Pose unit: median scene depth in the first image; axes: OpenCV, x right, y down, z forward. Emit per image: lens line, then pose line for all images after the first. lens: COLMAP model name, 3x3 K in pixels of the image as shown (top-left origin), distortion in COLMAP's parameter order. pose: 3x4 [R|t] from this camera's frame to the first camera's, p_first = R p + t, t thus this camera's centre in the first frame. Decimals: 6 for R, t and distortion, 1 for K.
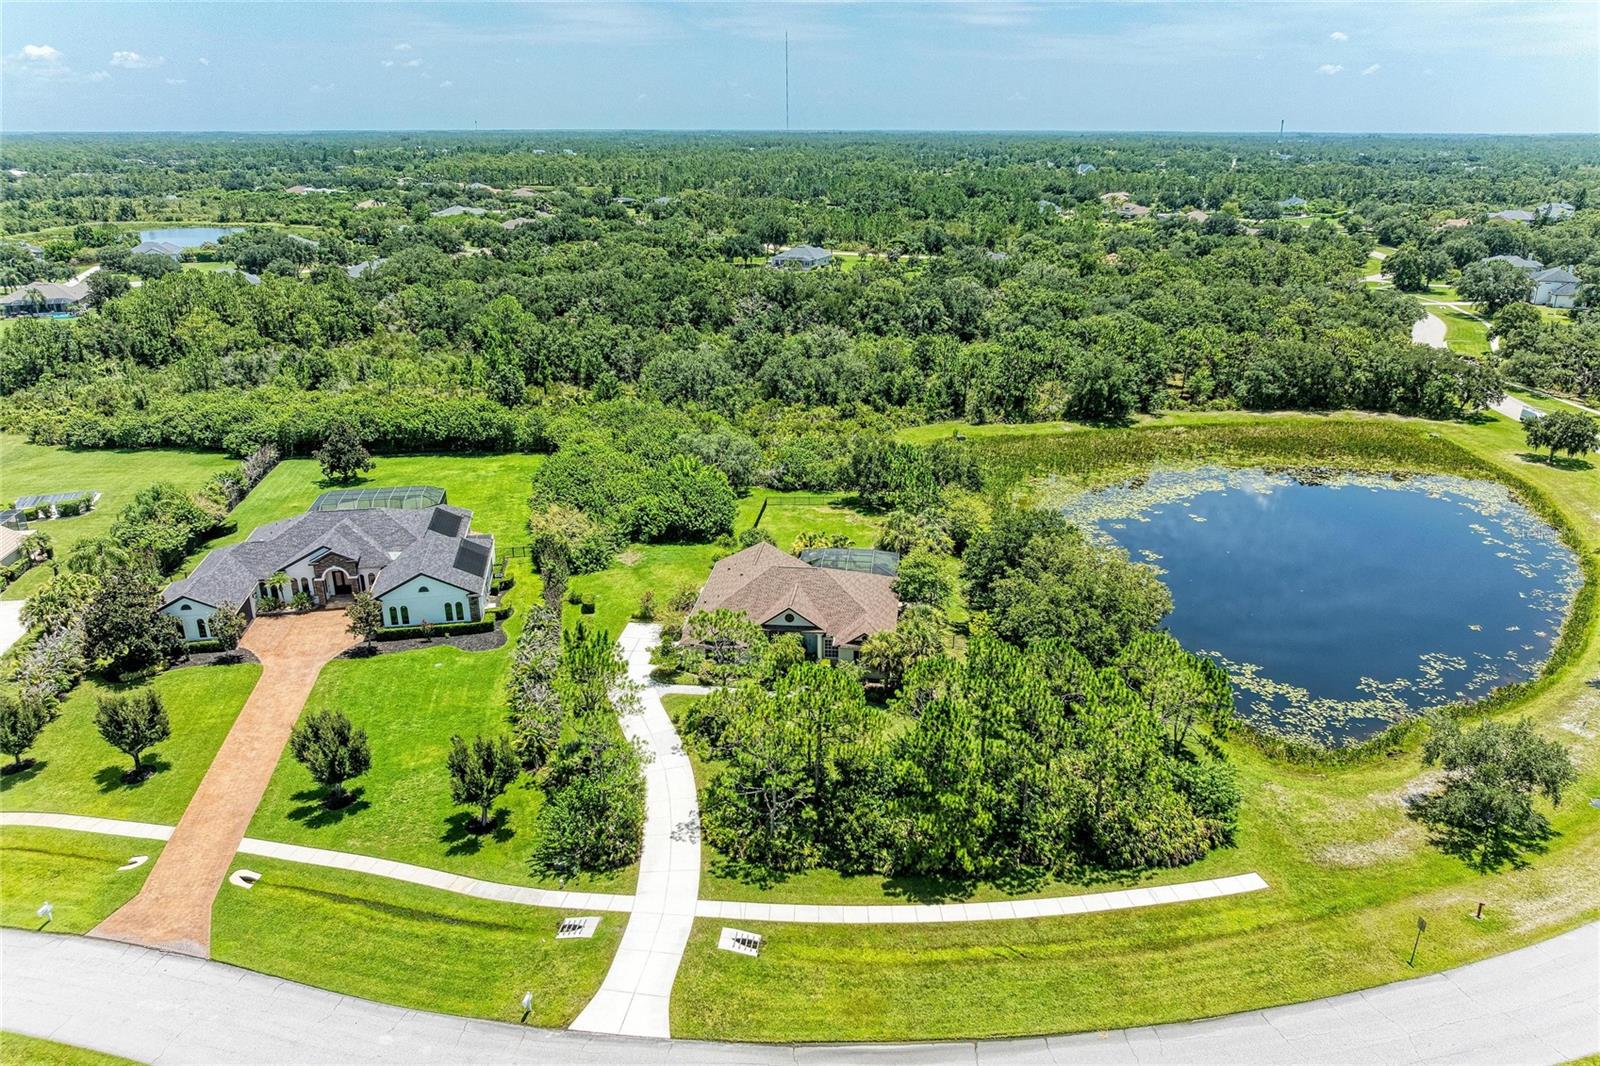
lens RADIAL K [[1108.7, 0, 800.0], [0, 1108.7, 533.0], [0, 0, 1]] dist [-0.021093, 0.001783]
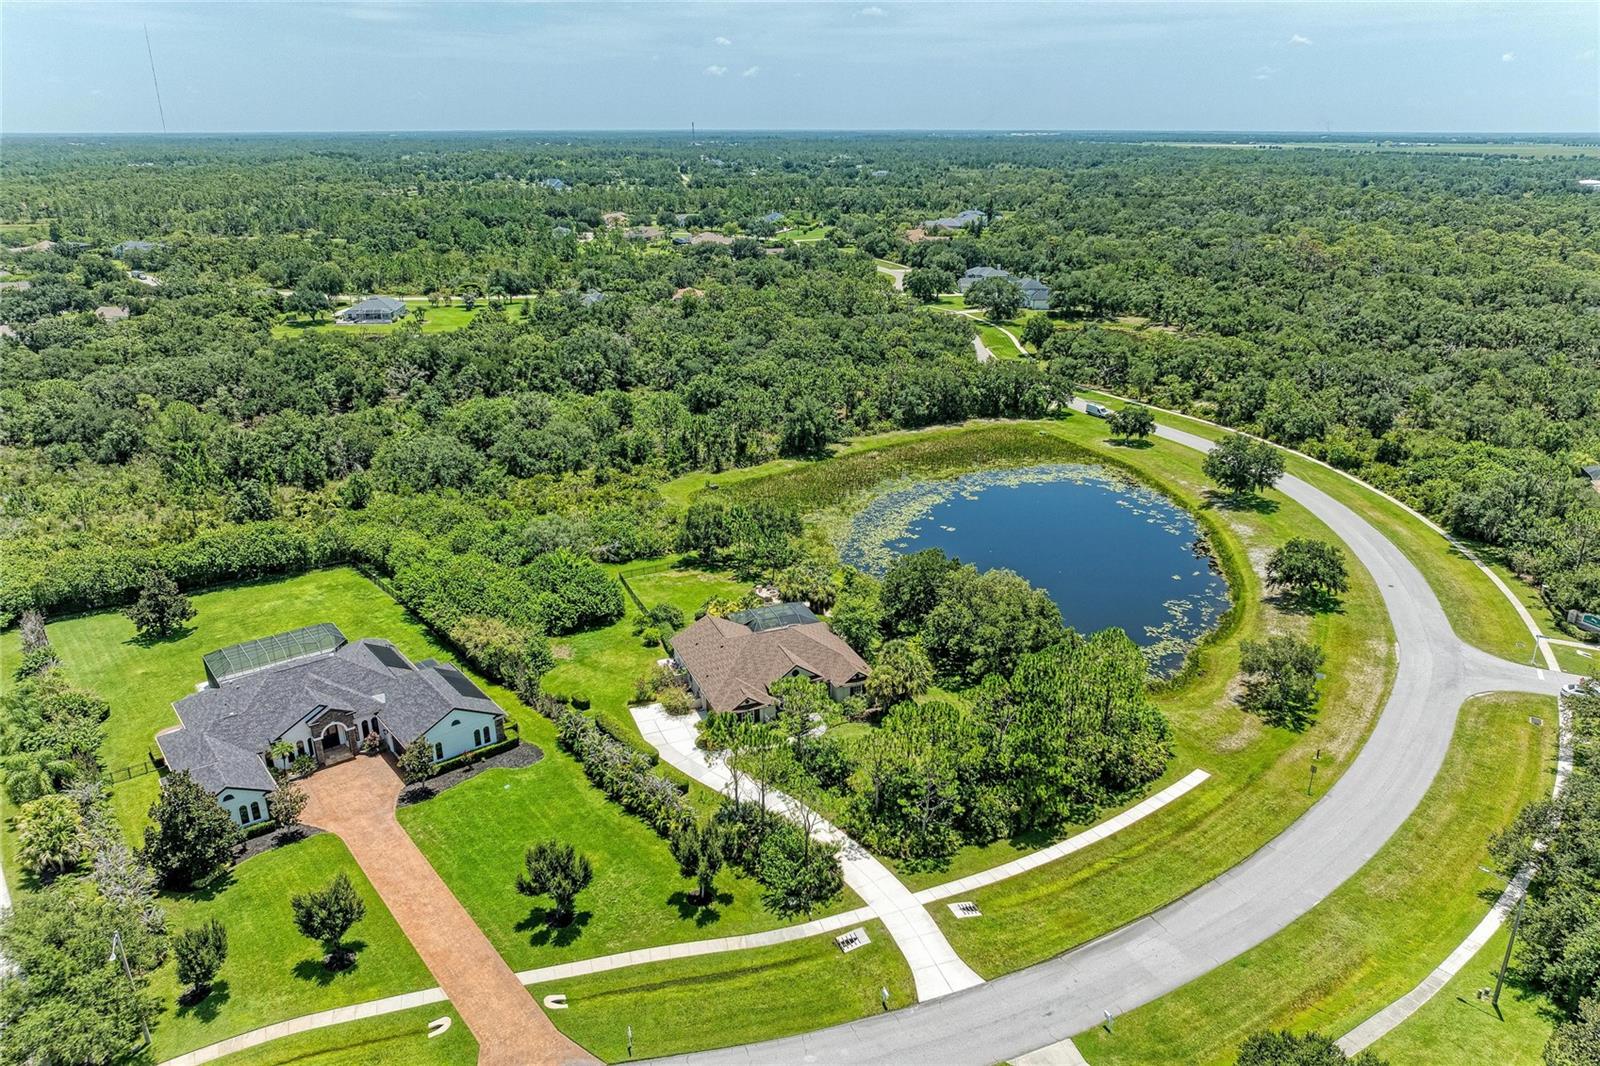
lens RADIAL K [[1108.7, 0, 800.0], [0, 1108.7, 533.0], [0, 0, 1]] dist [-0.021093, 0.001783]
pose [[0.883598, -0.163942, 0.438609, -0.337213], [0.164345, 0.985696, 0.037351, -0.079620], [-0.438459, 0.039080, 0.897901, -0.075147]]
